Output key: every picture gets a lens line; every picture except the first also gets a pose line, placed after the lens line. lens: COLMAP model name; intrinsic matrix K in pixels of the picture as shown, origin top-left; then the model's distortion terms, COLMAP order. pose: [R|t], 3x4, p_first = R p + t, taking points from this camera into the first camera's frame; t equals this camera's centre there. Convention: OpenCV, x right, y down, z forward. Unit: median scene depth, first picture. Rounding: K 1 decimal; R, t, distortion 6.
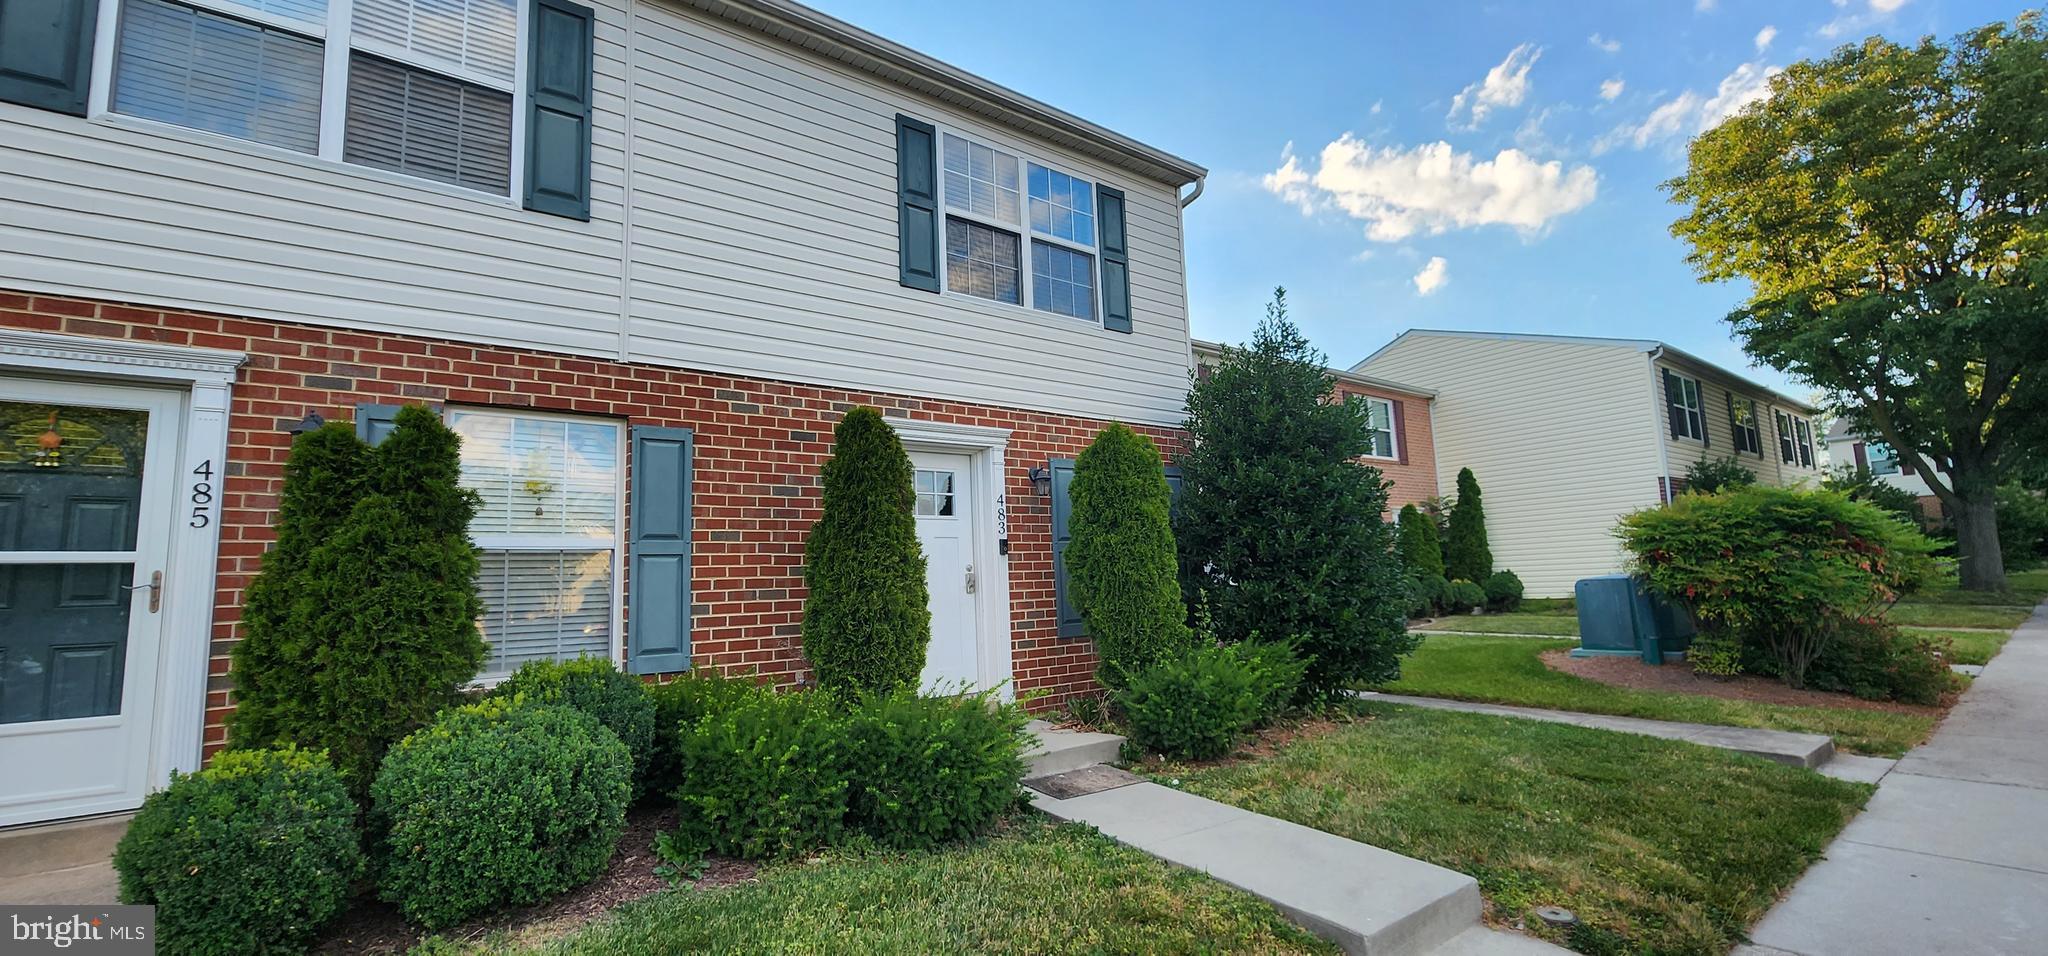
lens RADIAL K [[834.1, 0, 1013.9], [0, 834.1, 475.0], [0, 0, 1]] dist [-0.001535, 0.000143]
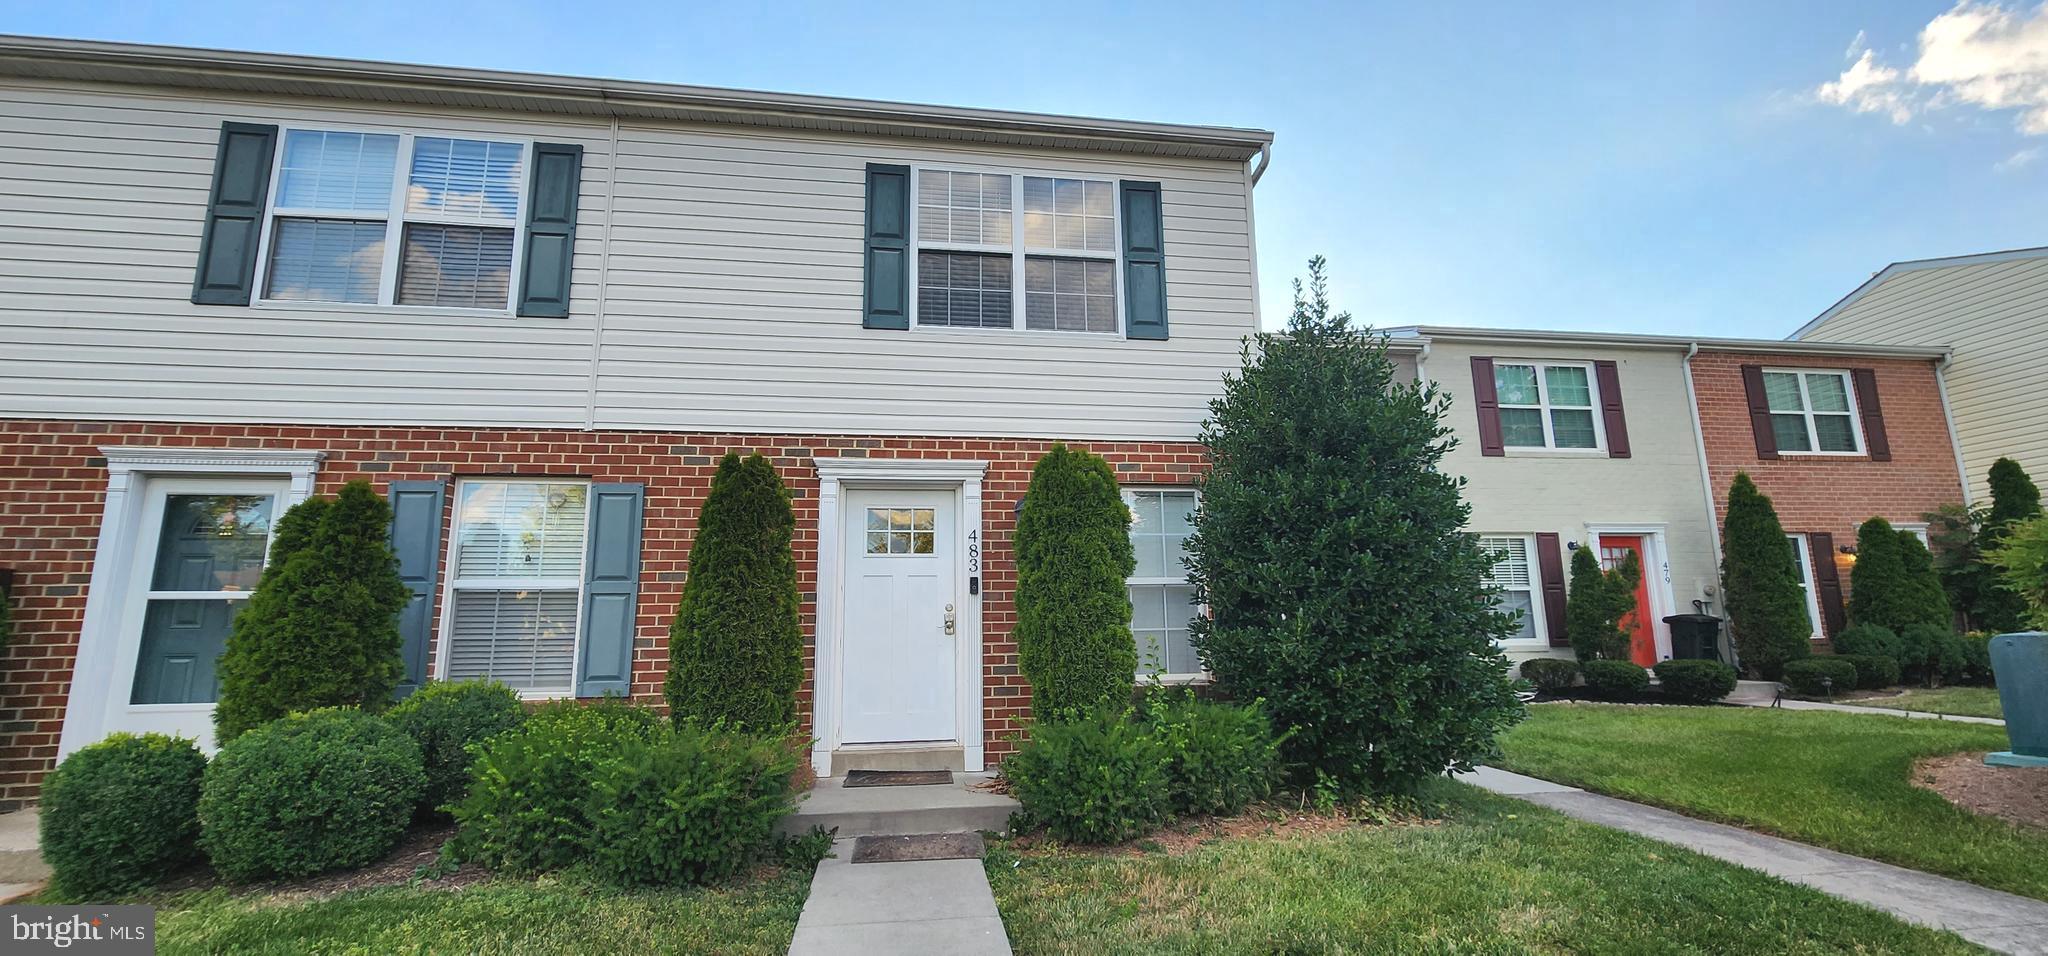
lens RADIAL K [[834.1, 0, 1016.6], [0, 834.1, 475.3], [0, 0, 1]] dist [-0.001535, 0.000143]
pose [[0.880948, -0.065345, -0.468681, 0.492228], [0.044680, 0.997481, -0.055090, 0.016662], [0.471100, 0.027590, 0.881648, 0.193433]]
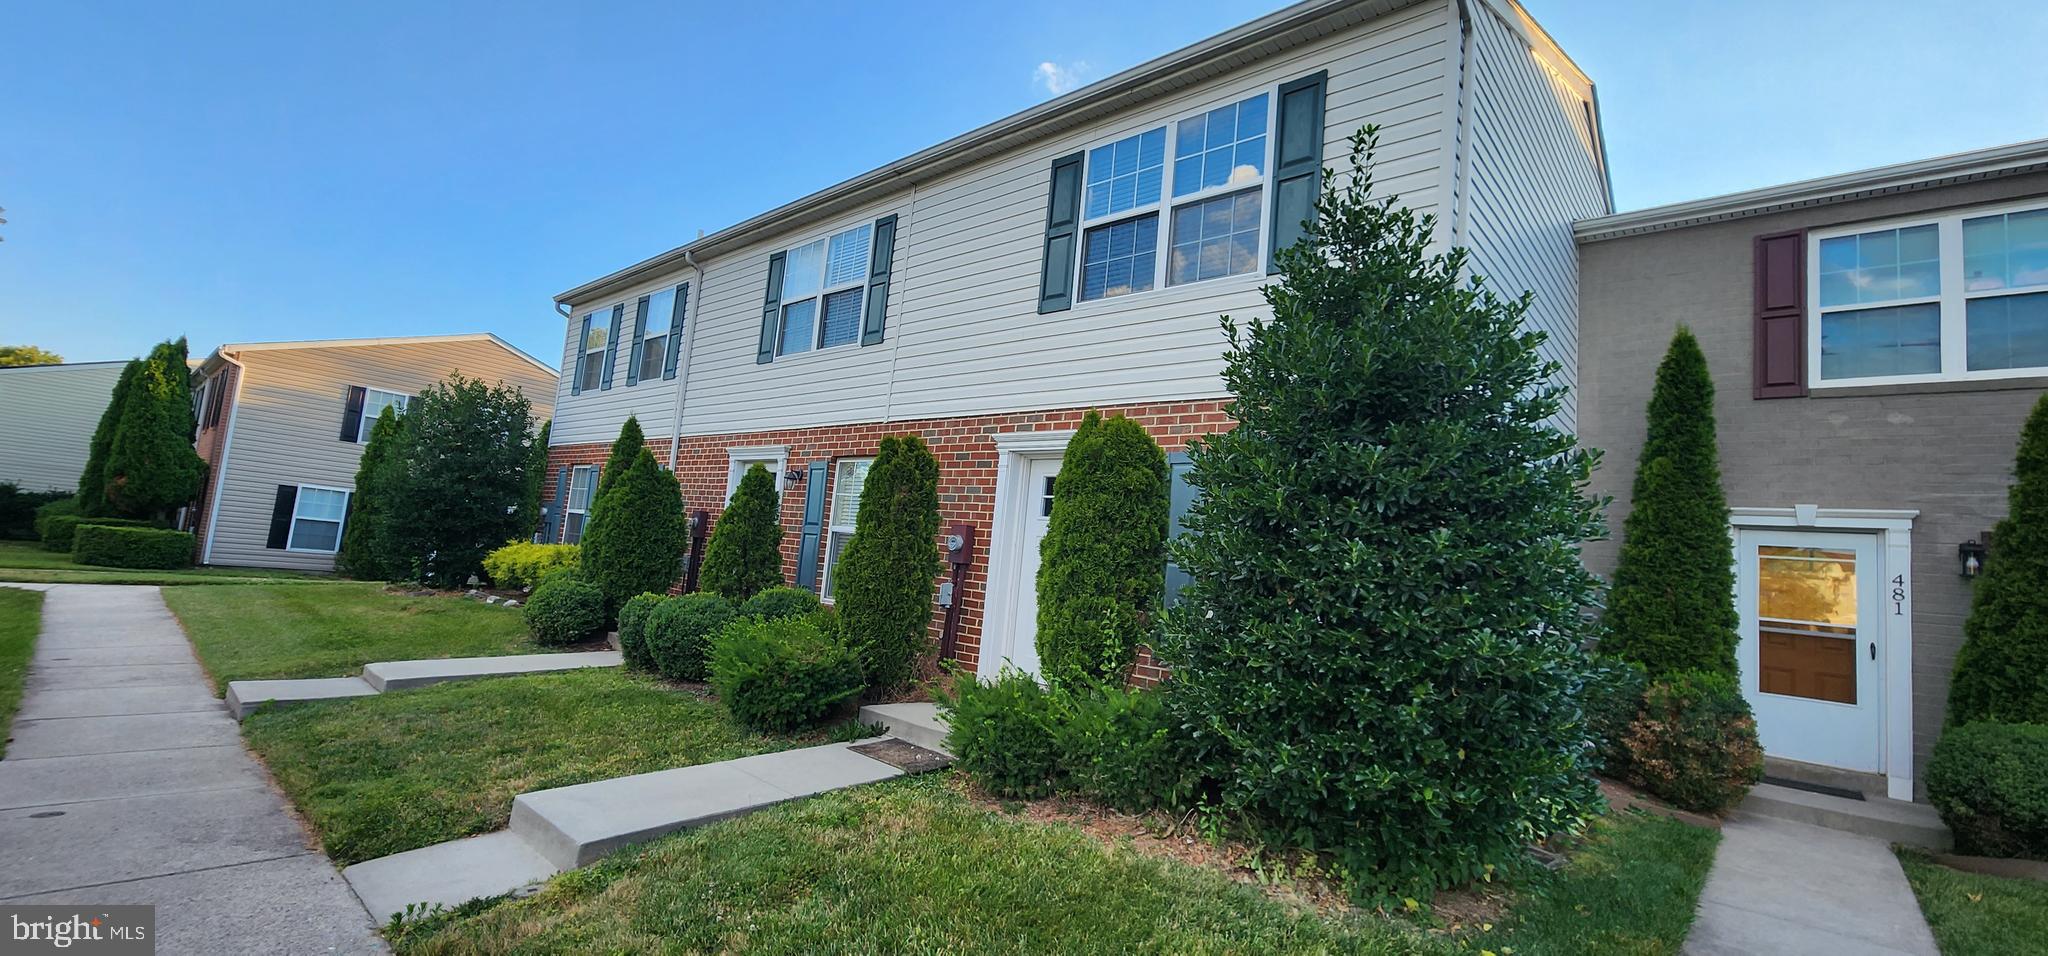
lens RADIAL K [[834.1, 0, 1029.8], [0, 834.1, 481.7], [0, 0, 1]] dist [-0.001535, 0.000143]
pose [[0.202573, -0.042697, -0.978336, 0.960262], [0.030251, 0.998845, -0.037329, 0.042116], [0.978800, -0.022034, 0.203631, 0.747621]]
